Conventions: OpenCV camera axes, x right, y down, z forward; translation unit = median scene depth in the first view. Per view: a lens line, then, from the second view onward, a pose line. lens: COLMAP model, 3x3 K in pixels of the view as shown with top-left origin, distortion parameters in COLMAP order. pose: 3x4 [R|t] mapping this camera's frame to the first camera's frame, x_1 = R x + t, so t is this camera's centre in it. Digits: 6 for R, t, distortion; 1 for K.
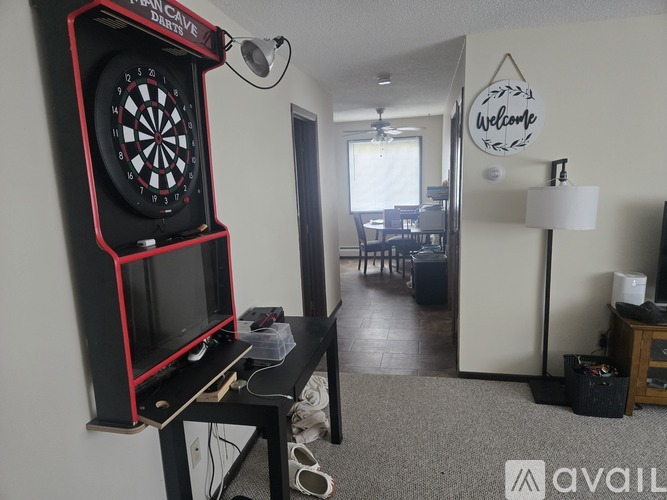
lens RADIAL K [[442.4, 0, 333.5], [0, 442.4, 250.0], [0, 0, 1]] dist [-0.003453, -0.006776]
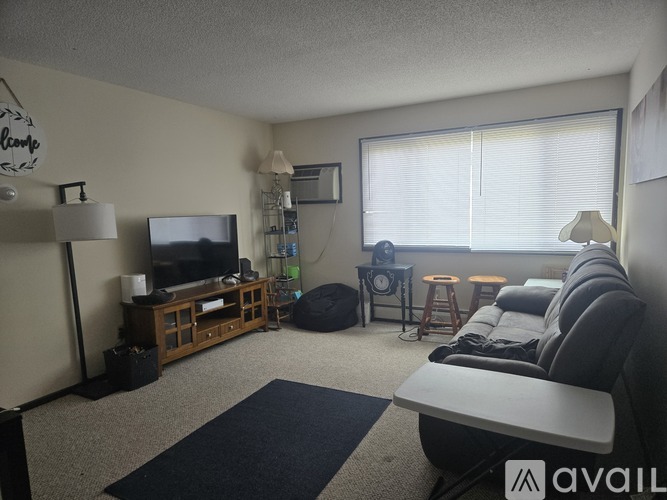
lens RADIAL K [[442.4, 0, 333.5], [0, 442.4, 250.0], [0, 0, 1]] dist [-0.003453, -0.006776]
pose [[0.251448, -0.056073, 0.966245, -0.413759], [0.192377, 0.981297, 0.006884, 0.084797], [-0.948559, 0.184153, 0.257533, 0.087051]]
